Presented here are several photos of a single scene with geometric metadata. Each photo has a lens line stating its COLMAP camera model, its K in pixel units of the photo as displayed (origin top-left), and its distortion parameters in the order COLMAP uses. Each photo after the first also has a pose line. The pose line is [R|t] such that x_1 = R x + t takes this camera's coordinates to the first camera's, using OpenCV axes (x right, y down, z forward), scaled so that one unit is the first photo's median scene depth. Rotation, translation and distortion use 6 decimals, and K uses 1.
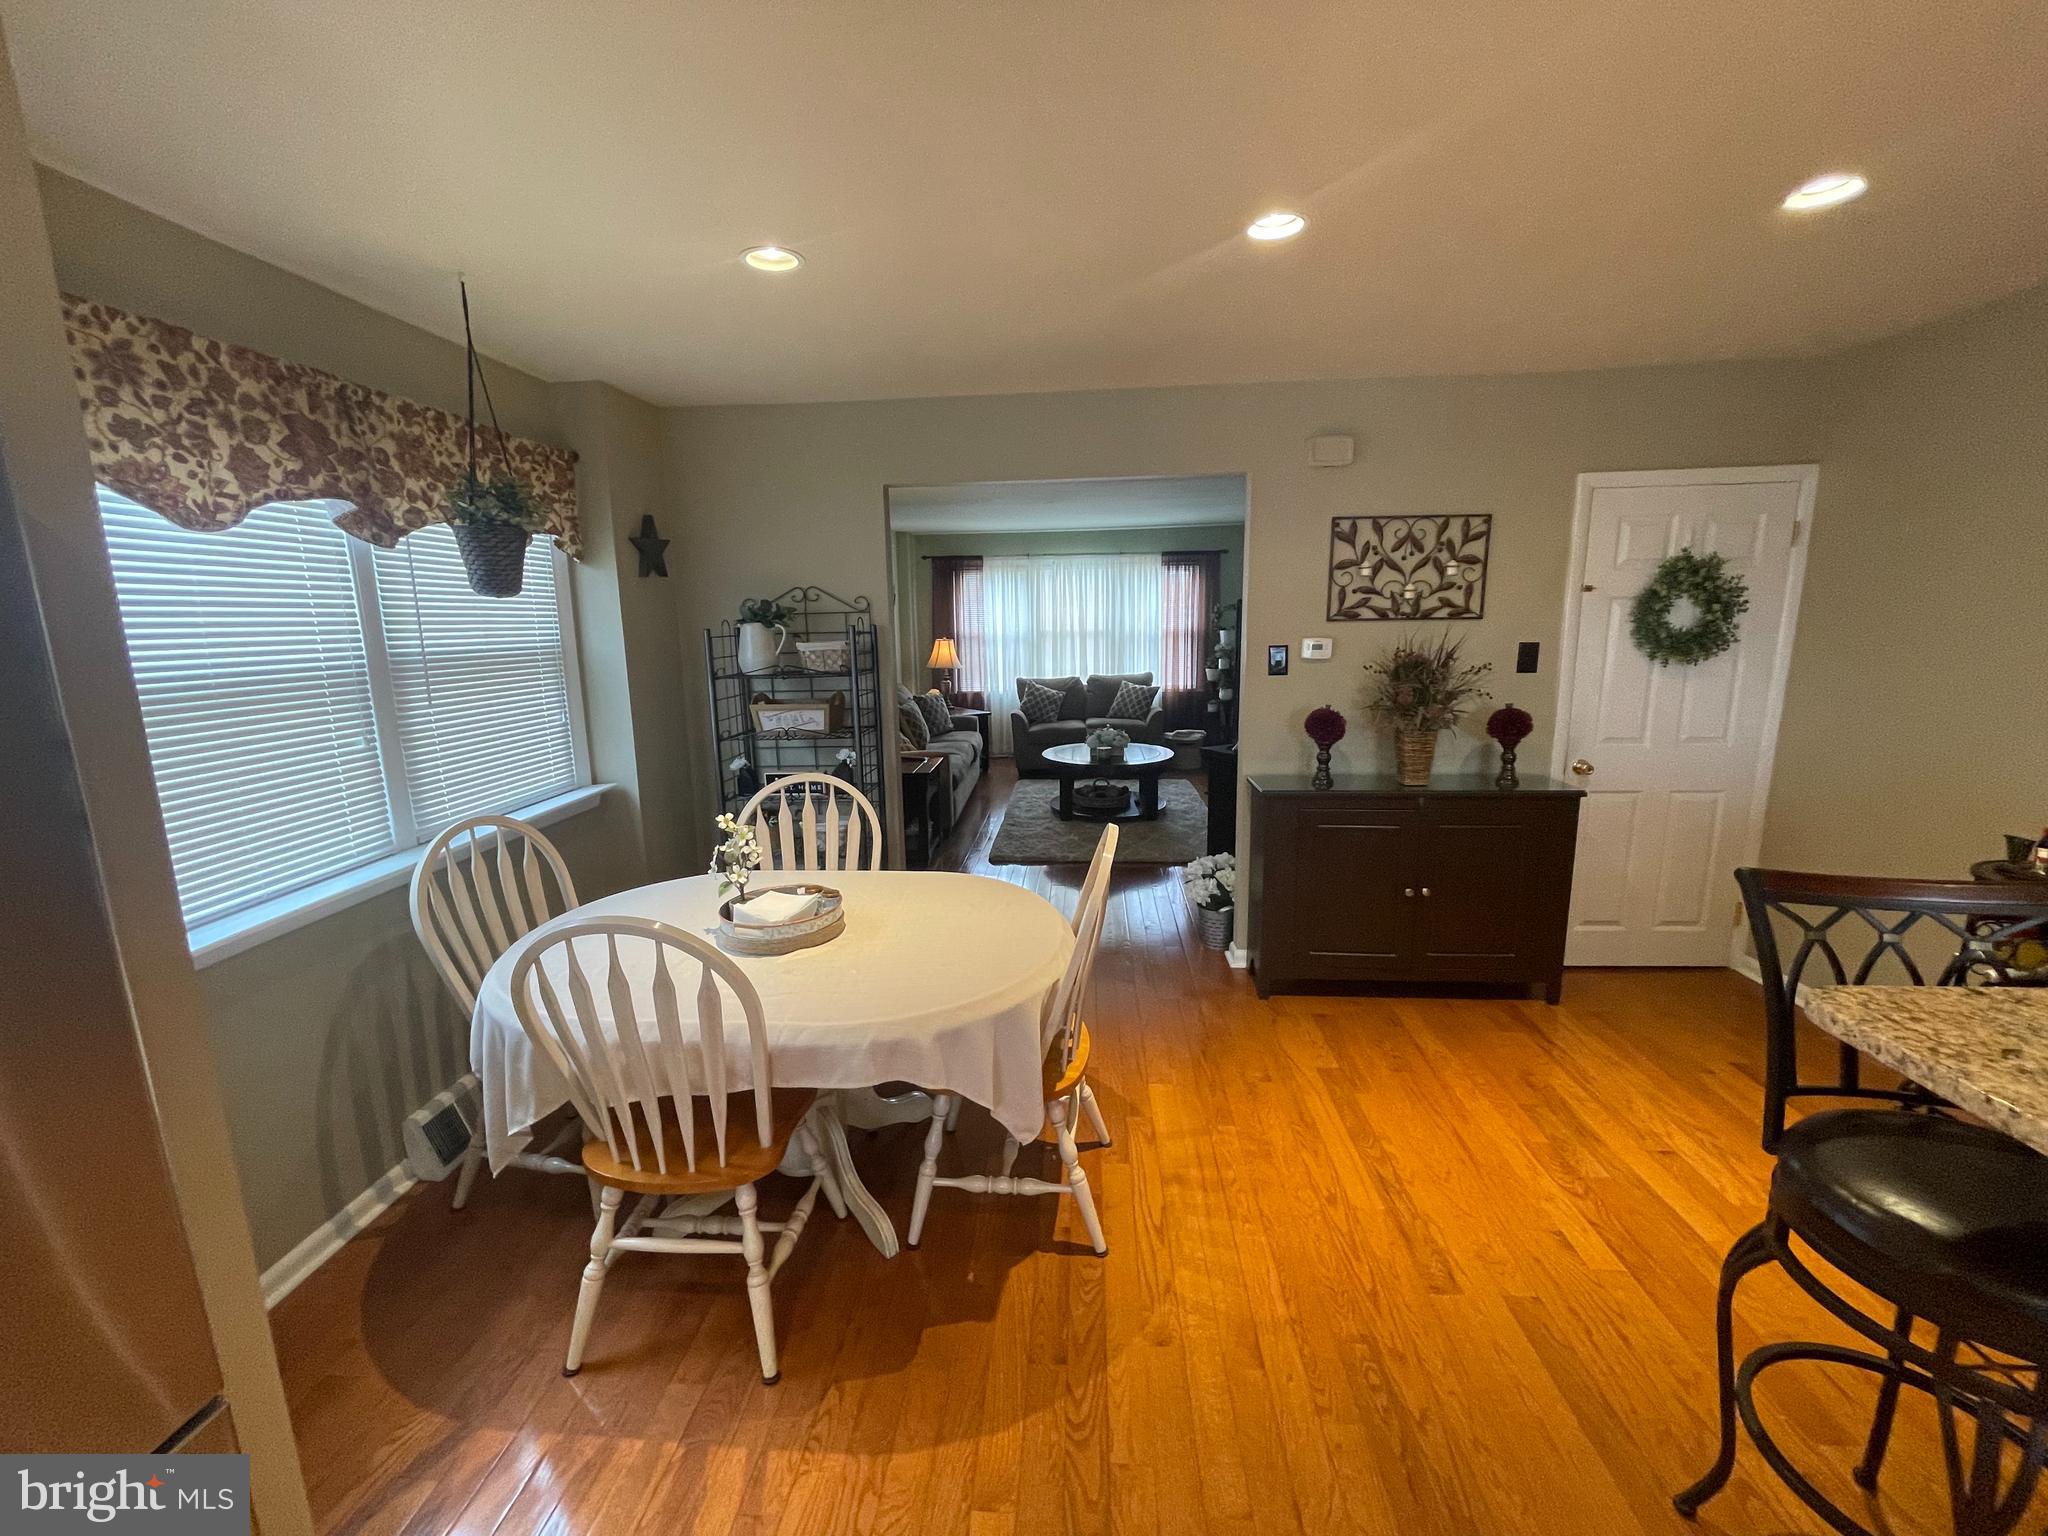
lens RADIAL K [[835.4, 0, 1028.0], [0, 835.4, 770.8], [0, 0, 1]] dist [-0.000999, 0.000203]
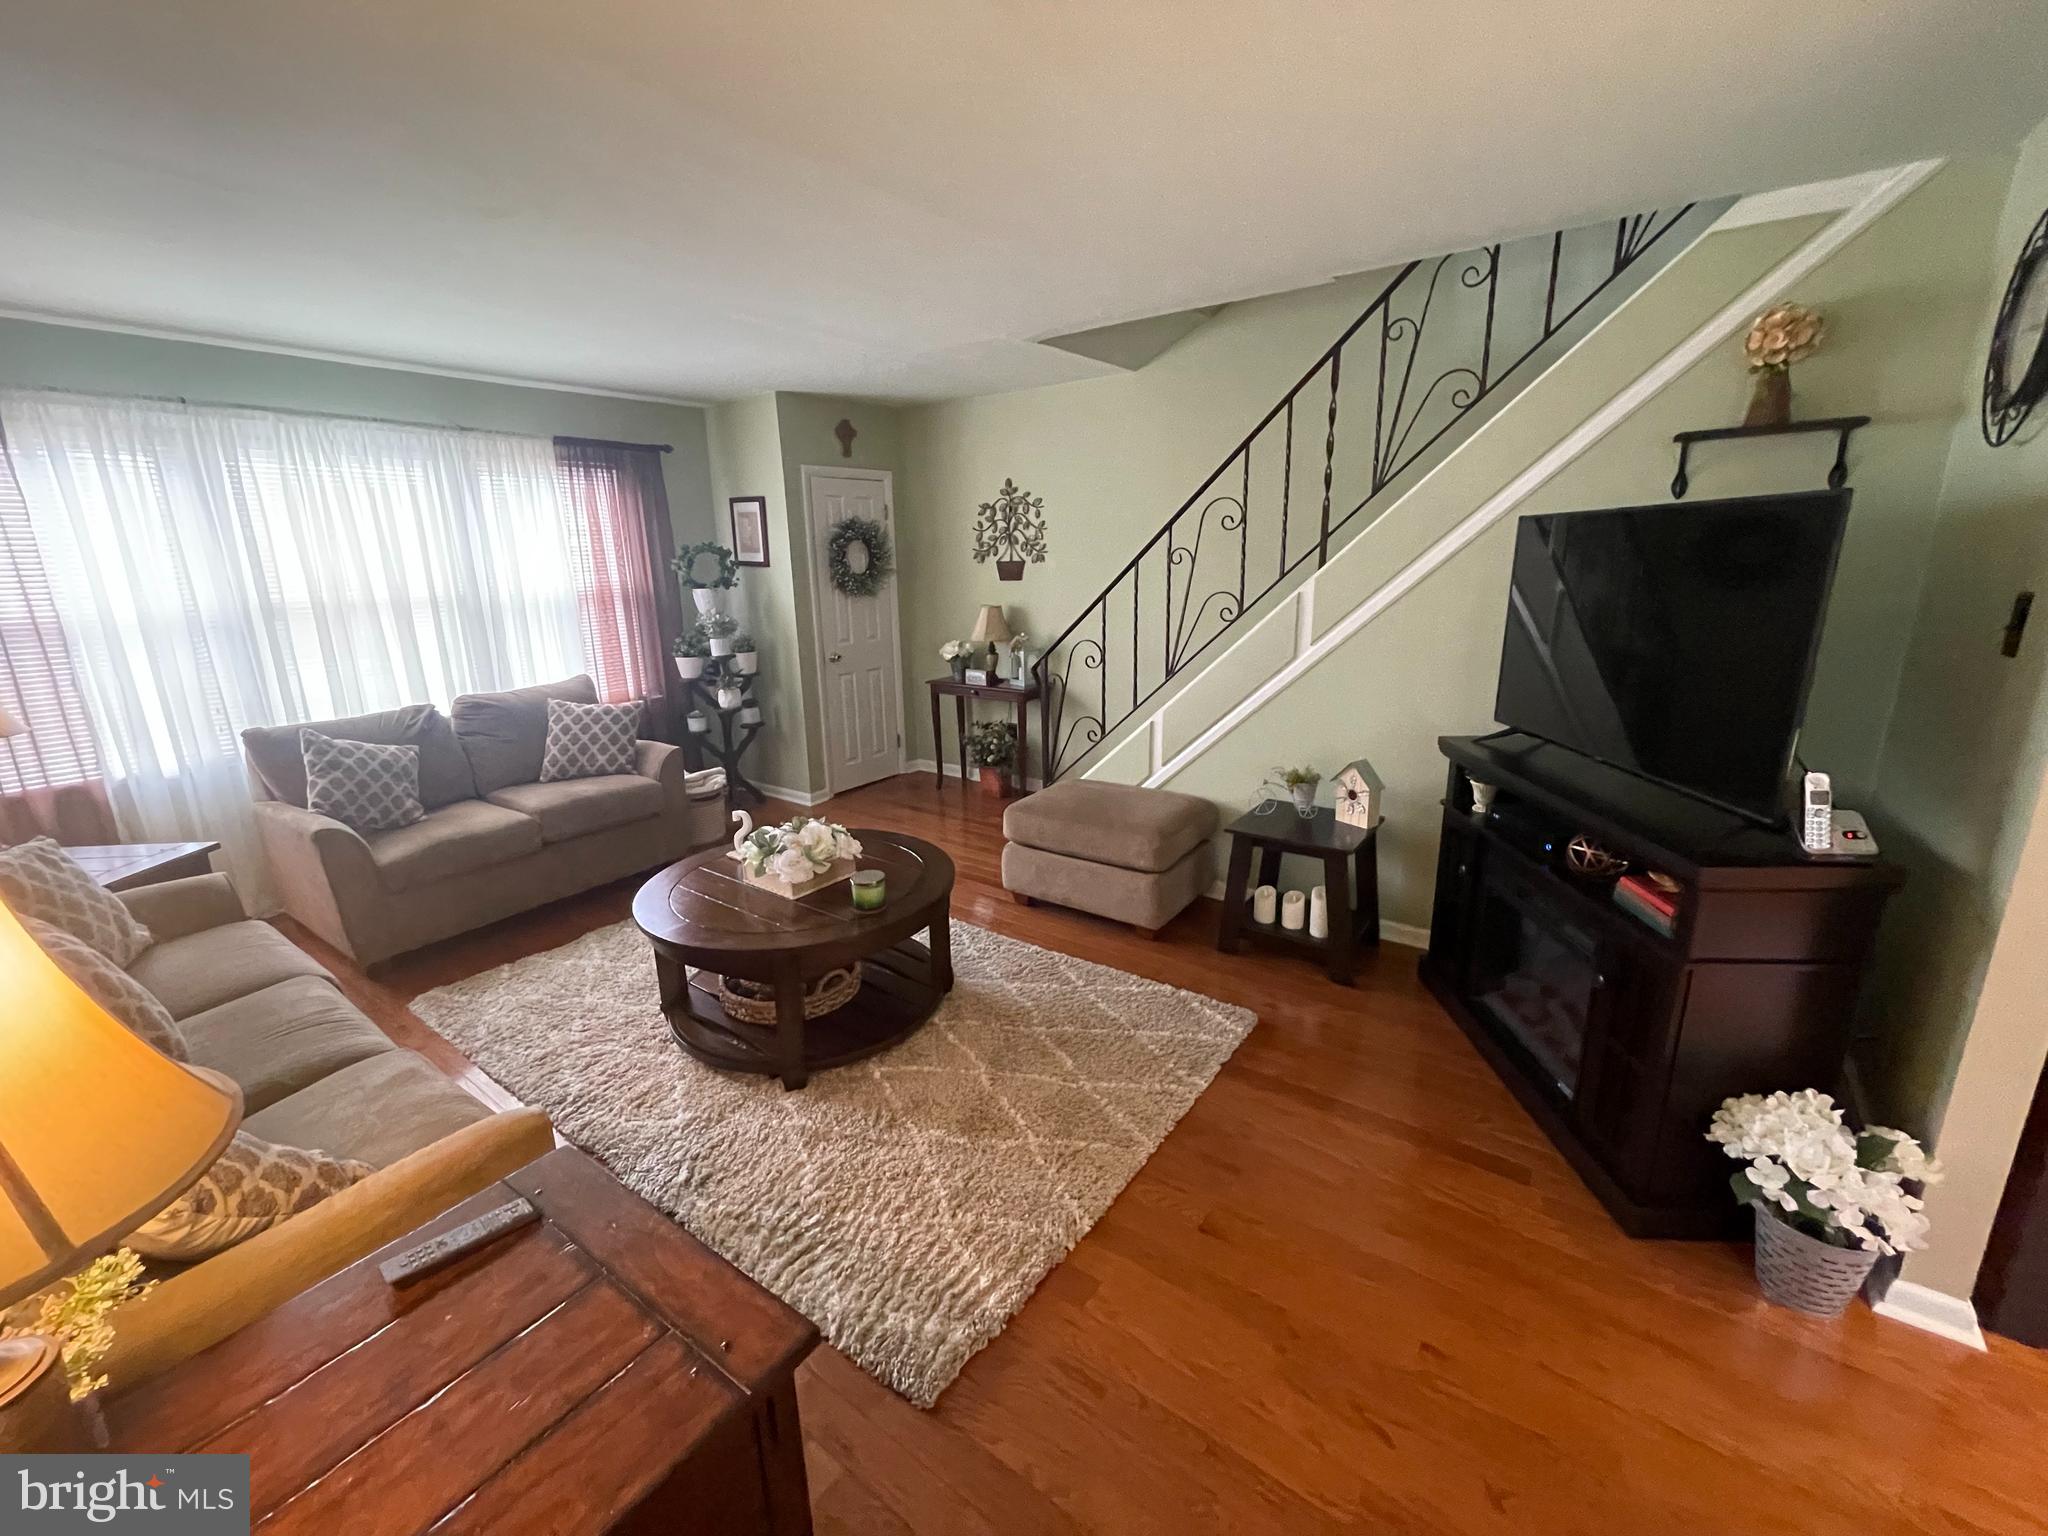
lens RADIAL K [[835.4, 0, 1025.0], [0, 835.4, 766.3], [0, 0, 1]] dist [-0.000999, 0.000203]
pose [[0.539709, -0.204911, 0.816533, -0.137871], [0.157410, 0.977382, 0.141232, -0.092795], [-0.827005, 0.052306, 0.559757, 0.488342]]
